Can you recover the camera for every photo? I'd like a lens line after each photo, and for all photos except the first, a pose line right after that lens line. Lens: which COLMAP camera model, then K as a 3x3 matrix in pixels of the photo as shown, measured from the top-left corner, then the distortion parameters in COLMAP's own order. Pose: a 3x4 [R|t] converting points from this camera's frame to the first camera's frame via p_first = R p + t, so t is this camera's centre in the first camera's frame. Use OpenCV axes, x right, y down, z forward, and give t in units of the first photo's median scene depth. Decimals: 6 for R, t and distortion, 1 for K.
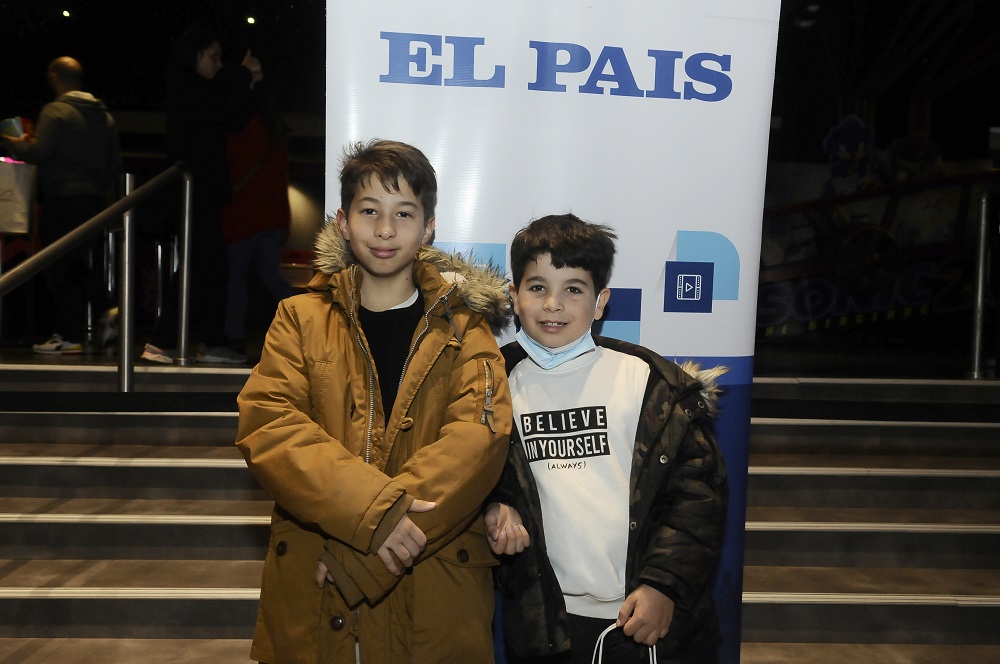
lens RADIAL K [[986.9, 0, 461.0], [0, 986.9, 328.9], [0, 0, 1]] dist [0.010695, 0.000000]
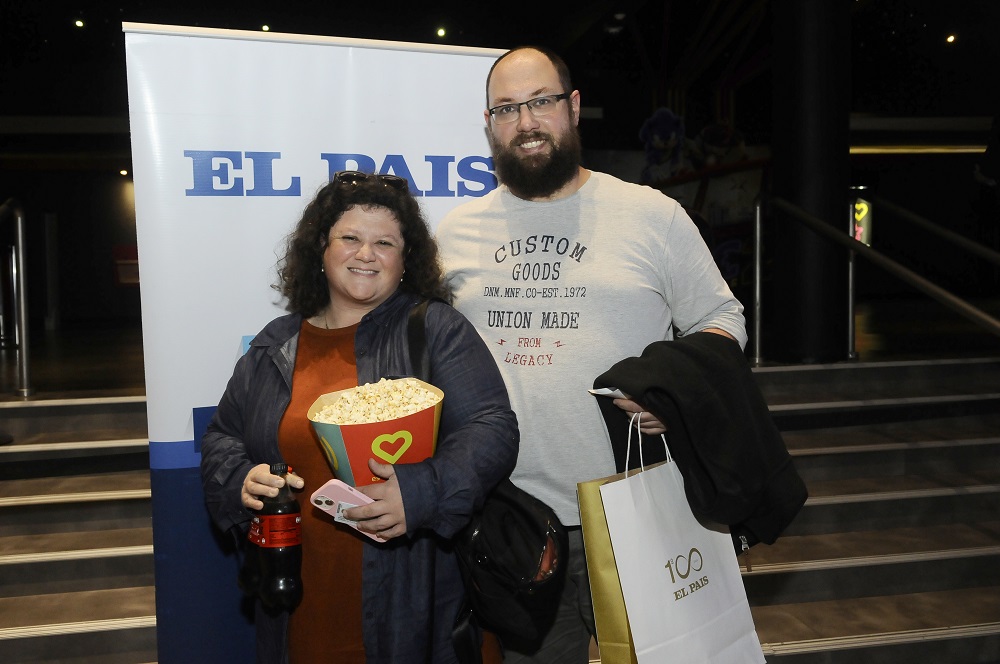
lens RADIAL K [[972.4, 0, 478.0], [0, 972.4, 329.8], [0, 0, 1]] dist [-0.010452, 0.000000]
pose [[0.986326, -0.050301, 0.156942, 0.039189], [0.044098, 0.998112, 0.042760, -0.079735], [-0.158797, -0.035254, 0.986682, -0.094113]]
